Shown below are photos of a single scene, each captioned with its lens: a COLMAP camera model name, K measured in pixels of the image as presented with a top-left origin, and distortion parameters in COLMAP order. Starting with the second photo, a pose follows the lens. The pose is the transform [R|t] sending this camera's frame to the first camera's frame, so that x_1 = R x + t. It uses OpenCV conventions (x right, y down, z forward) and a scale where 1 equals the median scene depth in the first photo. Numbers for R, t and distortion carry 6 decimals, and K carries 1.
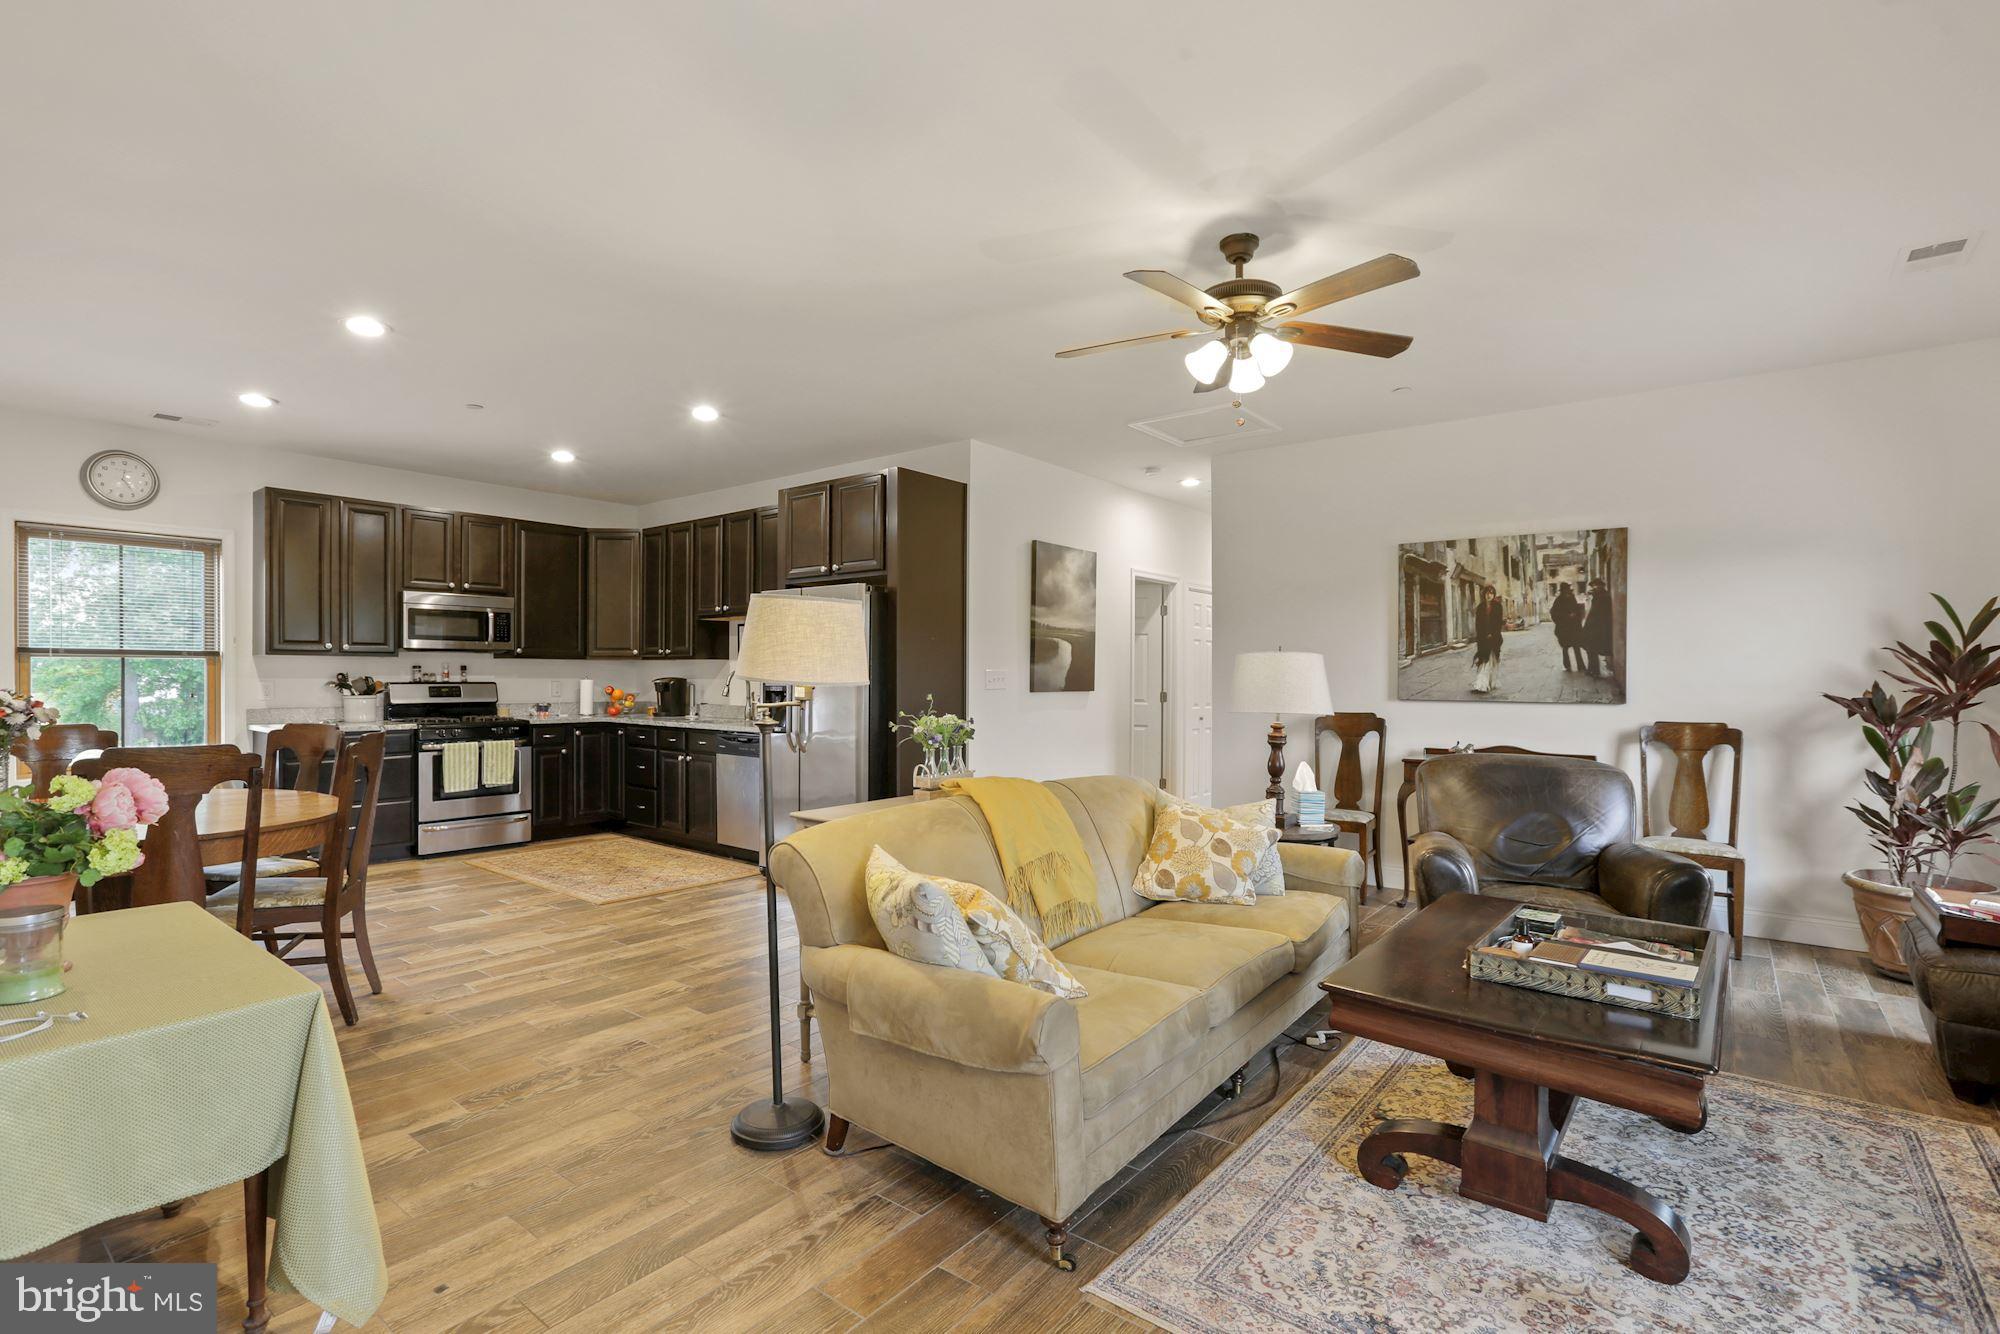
lens RADIAL K [[927.4, 0, 1000.0], [0, 927.4, 668.6], [0, 0, 1]] dist [0.000243, 0.000743]
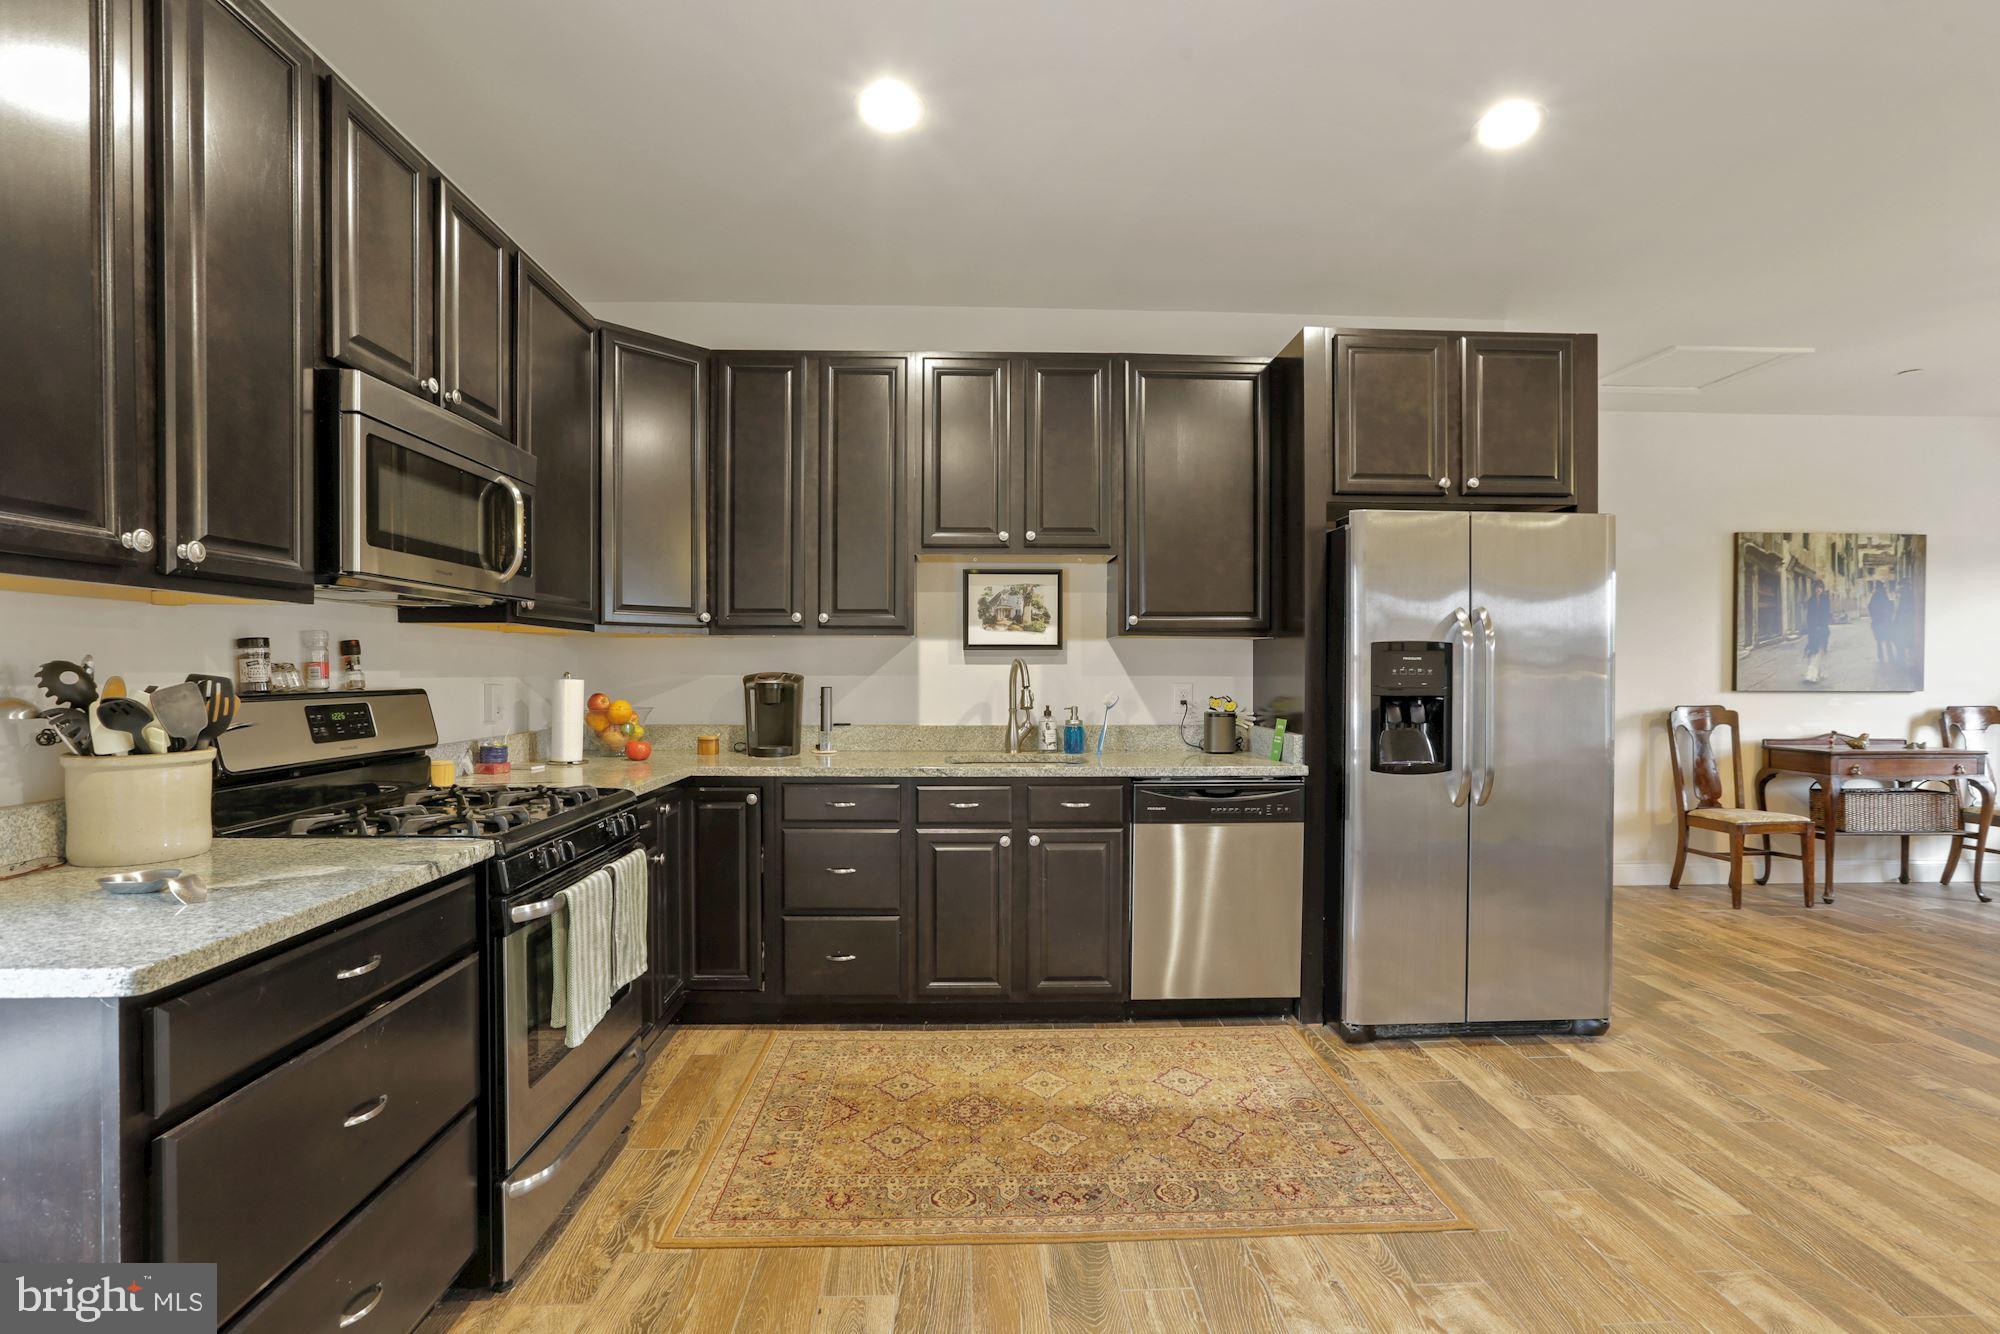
lens RADIAL K [[927.4, 0, 1001.1], [0, 927.4, 674.7], [0, 0, 1]] dist [0.000243, 0.000743]
pose [[0.755560, -0.006943, 0.655043, -0.837189], [-0.002373, 0.999908, 0.013336, 0.004947], [-0.655075, -0.011630, 0.755474, 0.809535]]
